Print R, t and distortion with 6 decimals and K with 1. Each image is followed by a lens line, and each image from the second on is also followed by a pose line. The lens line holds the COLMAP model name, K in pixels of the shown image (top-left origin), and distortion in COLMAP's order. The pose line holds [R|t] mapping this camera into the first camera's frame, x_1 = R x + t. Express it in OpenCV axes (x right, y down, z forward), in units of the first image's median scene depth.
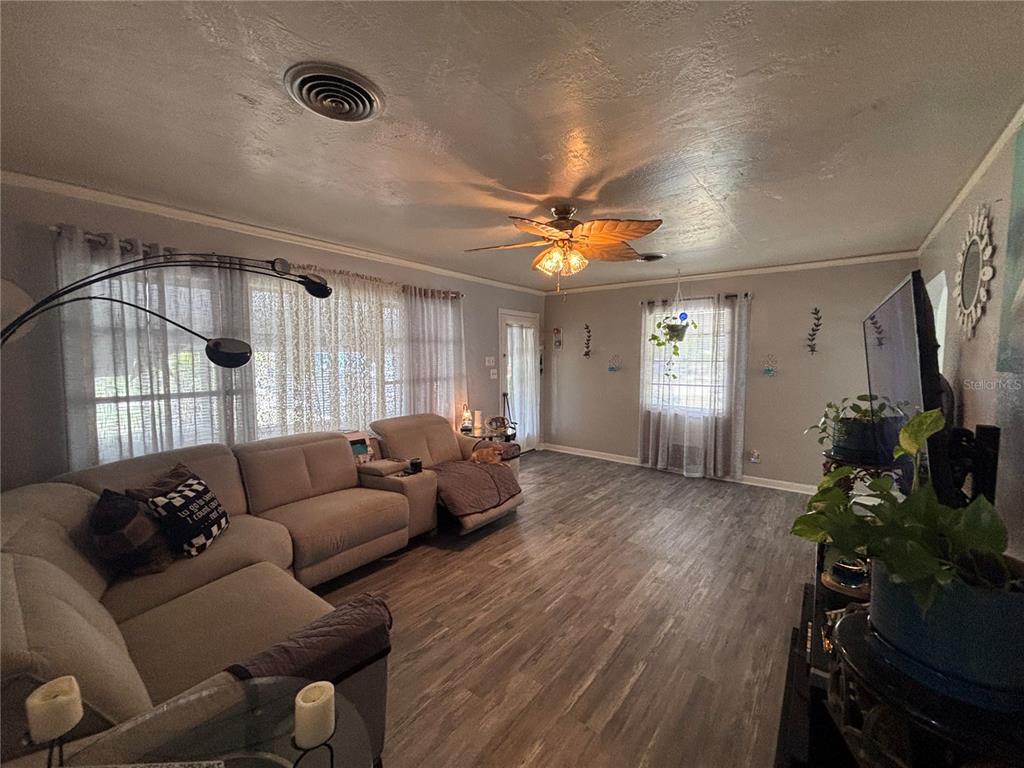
lens RADIAL K [[413.7, 0, 511.2], [0, 413.7, 382.4], [0, 0, 1]] dist [0.003238, -0.000010]
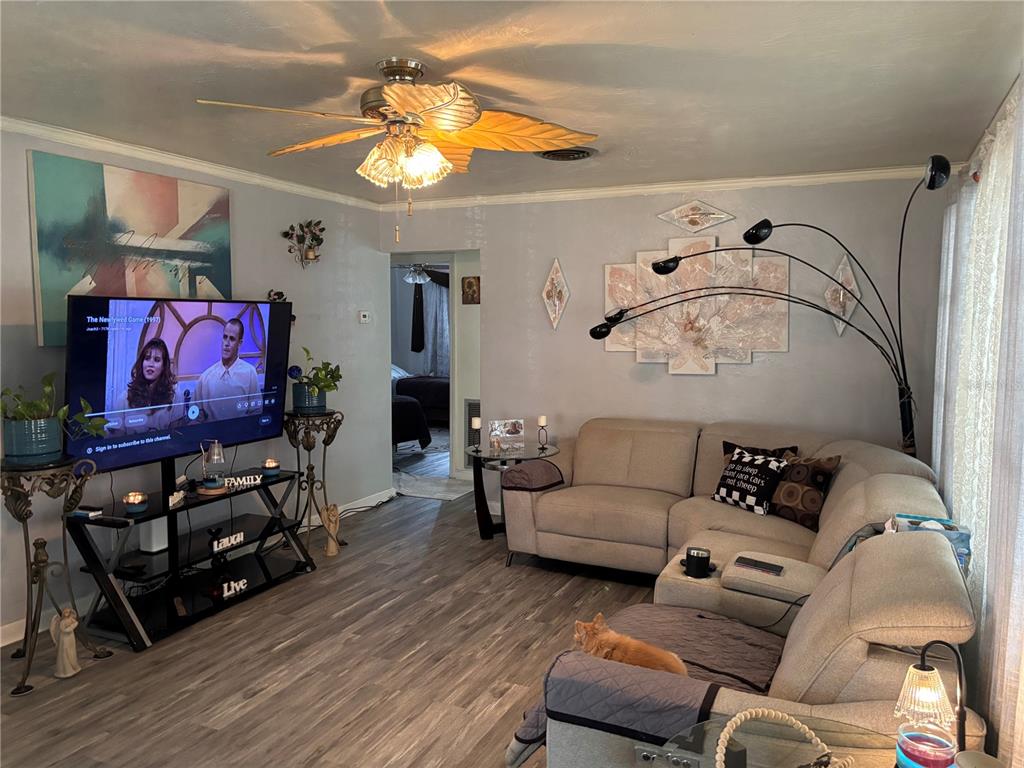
lens RADIAL K [[772.1, 0, 512.0], [0, 772.1, 383.9], [0, 0, 1]] dist [-0.002768, -0.000466]
pose [[-0.971702, 0.017647, -0.235549, 0.276301], [-0.020279, 0.987291, 0.157622, -0.212618], [0.235337, 0.157939, -0.958995, 2.483120]]
